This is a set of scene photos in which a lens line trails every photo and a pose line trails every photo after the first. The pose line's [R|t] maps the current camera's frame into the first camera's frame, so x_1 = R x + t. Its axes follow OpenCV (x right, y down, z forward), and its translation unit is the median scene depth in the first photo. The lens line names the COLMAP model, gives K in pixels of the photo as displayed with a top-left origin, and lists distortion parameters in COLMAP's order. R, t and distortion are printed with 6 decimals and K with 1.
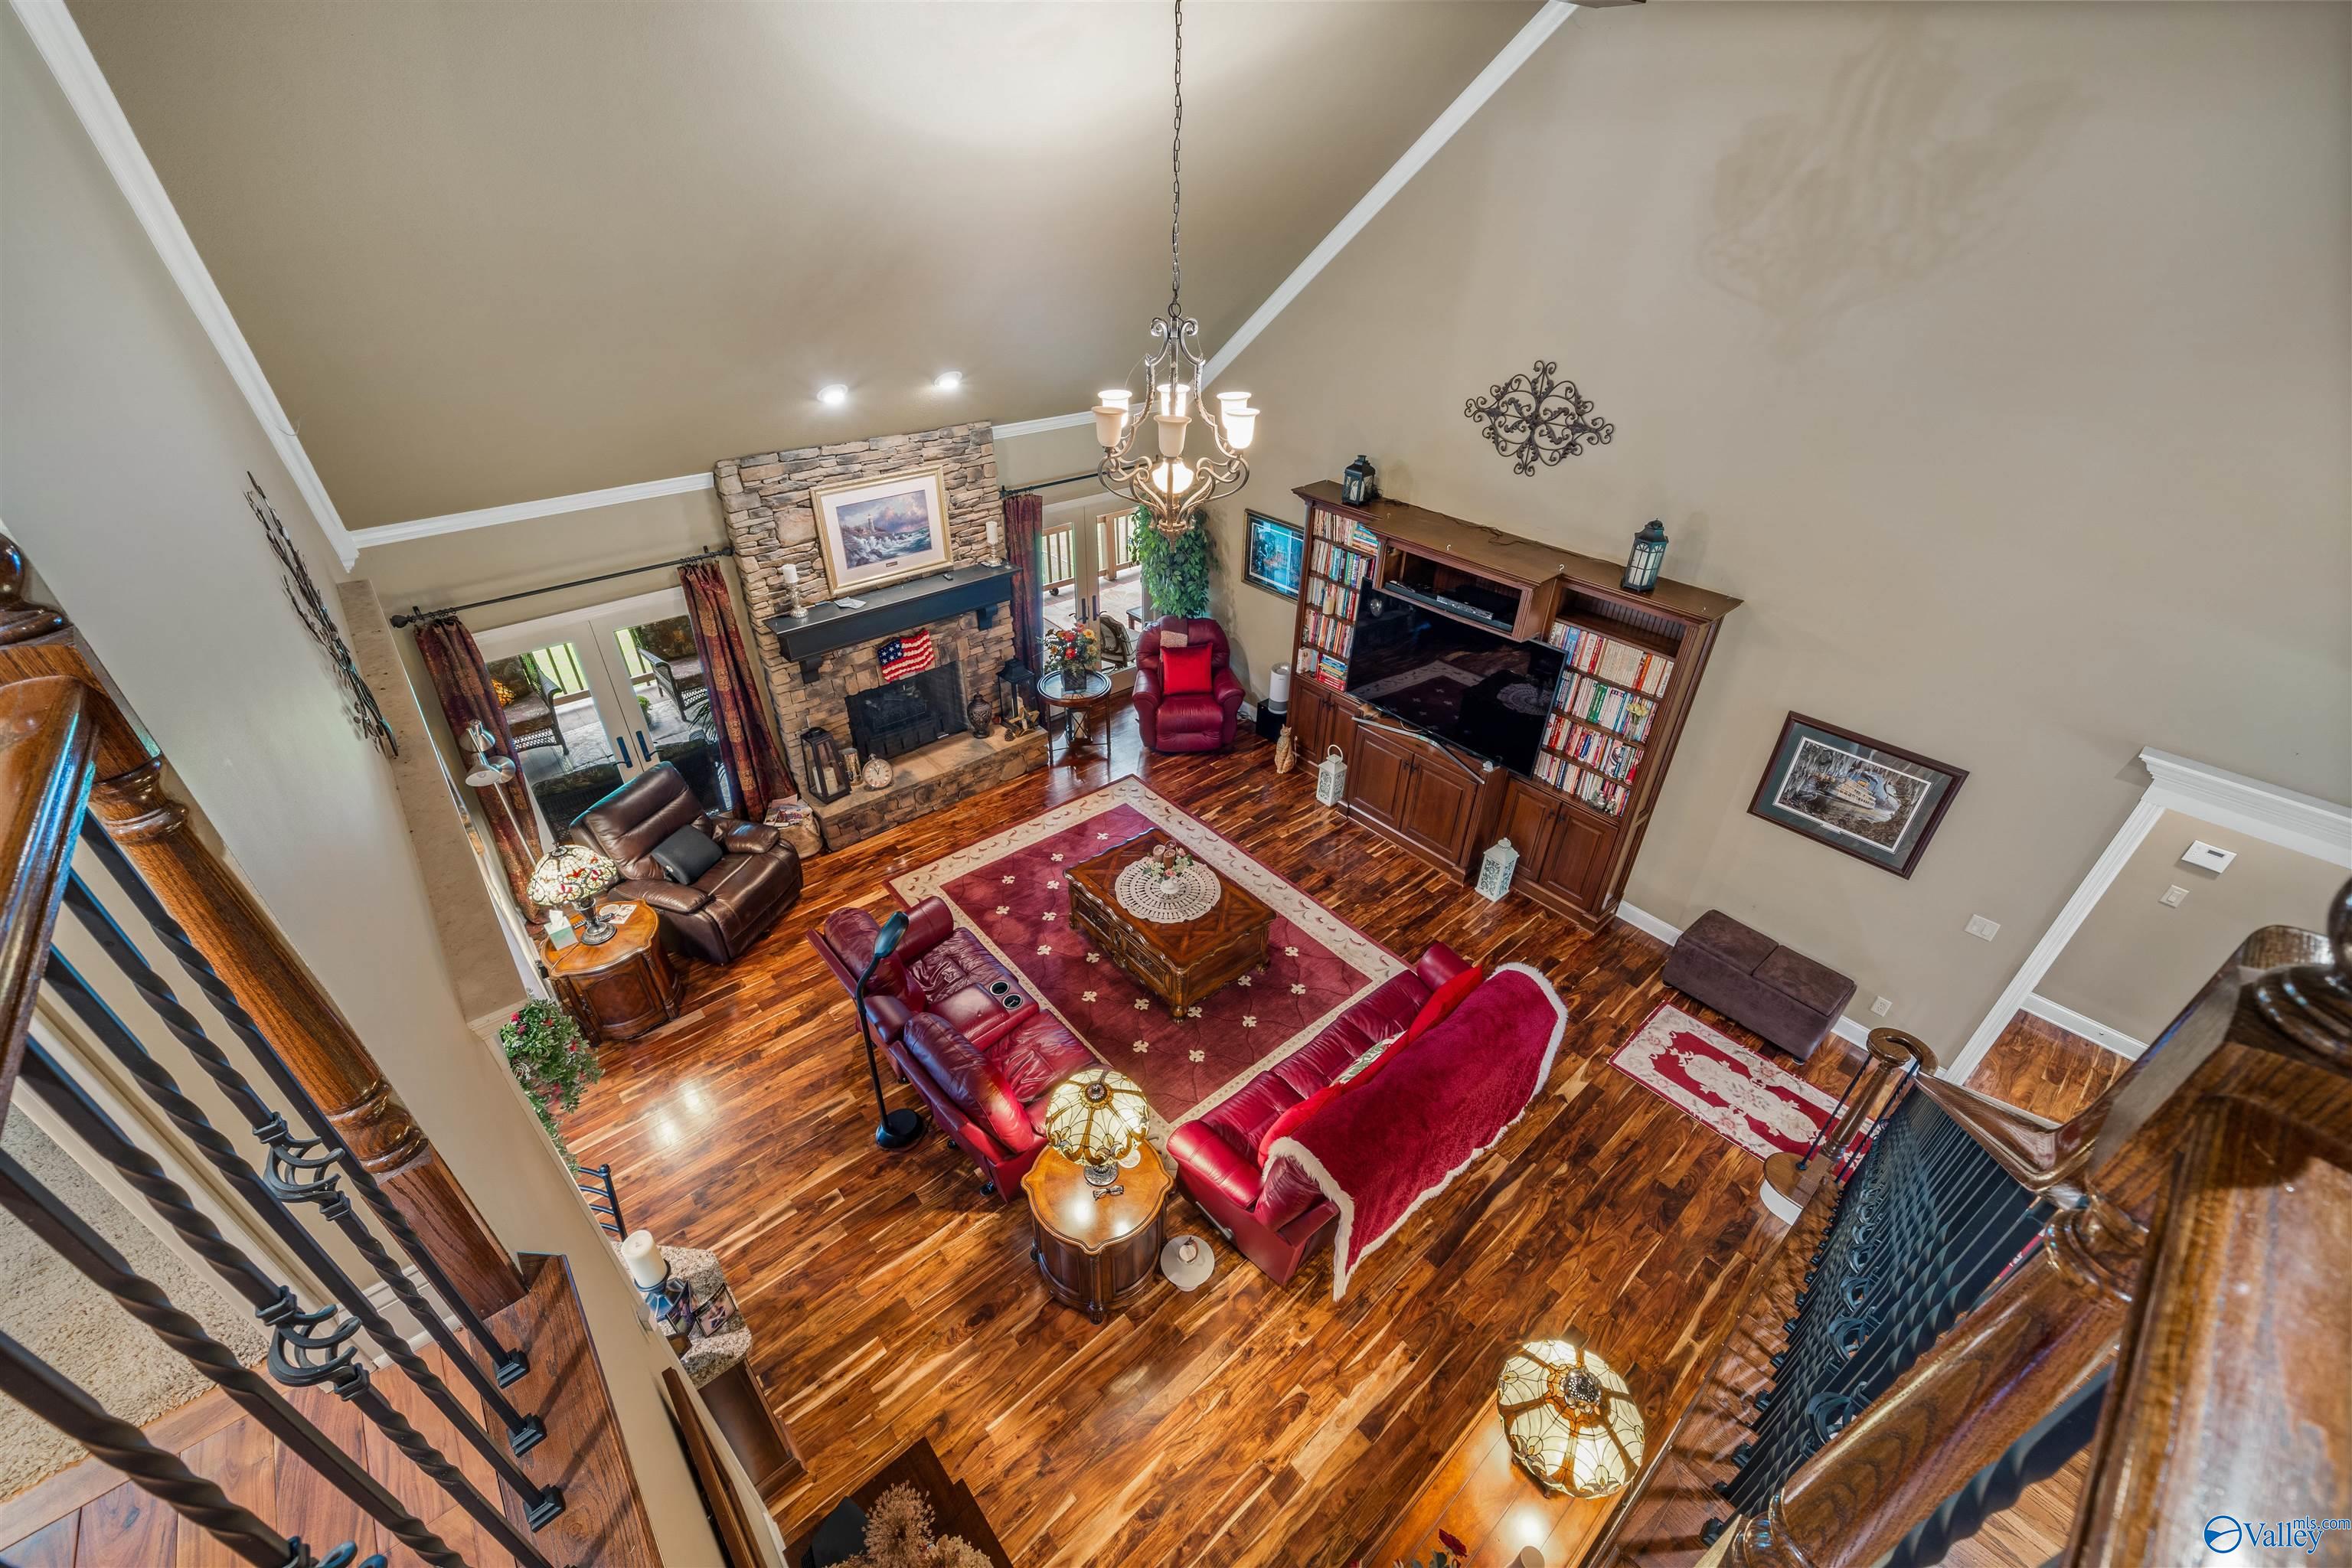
lens RADIAL K [[914.9, 0, 1162.7], [0, 914.9, 801.1], [0, 0, 1]] dist [-0.001370, -0.000048]
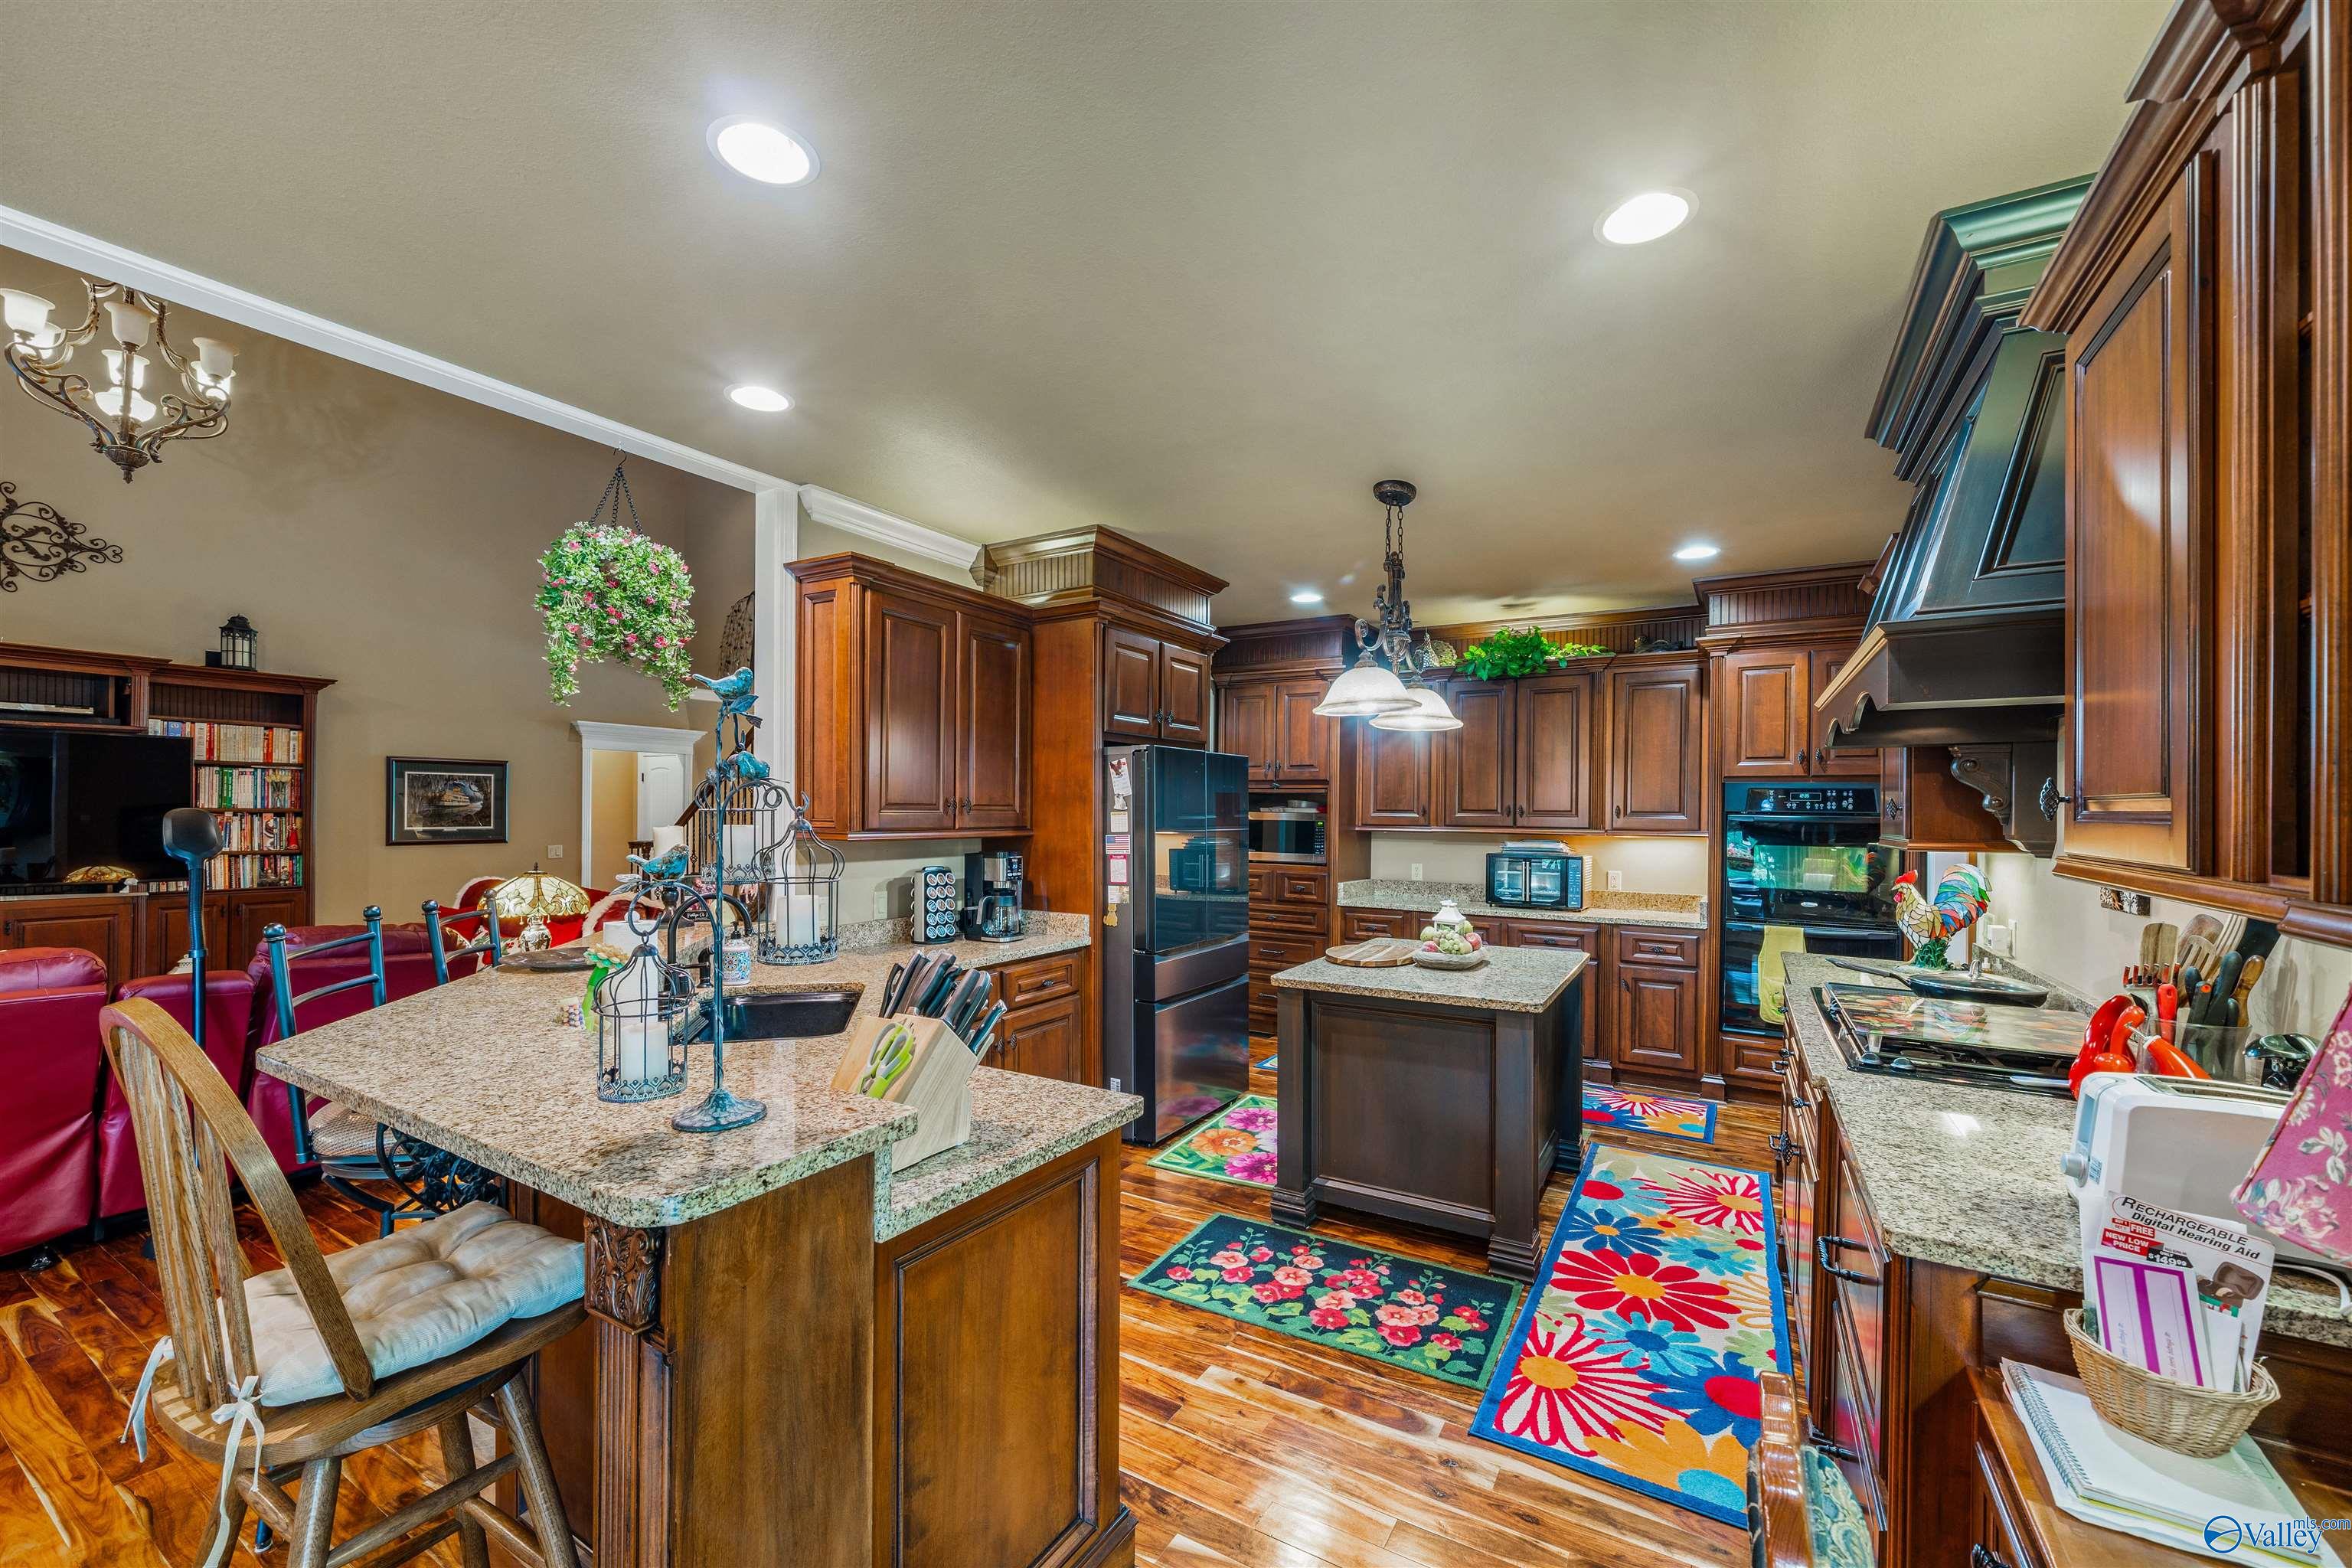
lens RADIAL K [[935.9, 0, 1168.4], [0, 935.9, 810.2], [0, 0, 1]] dist [-0.000681, -0.000201]
pose [[-0.315124, -0.008581, 0.949012, -0.801478], [0.525305, 0.831235, 0.181945, 0.258859], [-0.790413, 0.555856, -0.257434, 0.367995]]
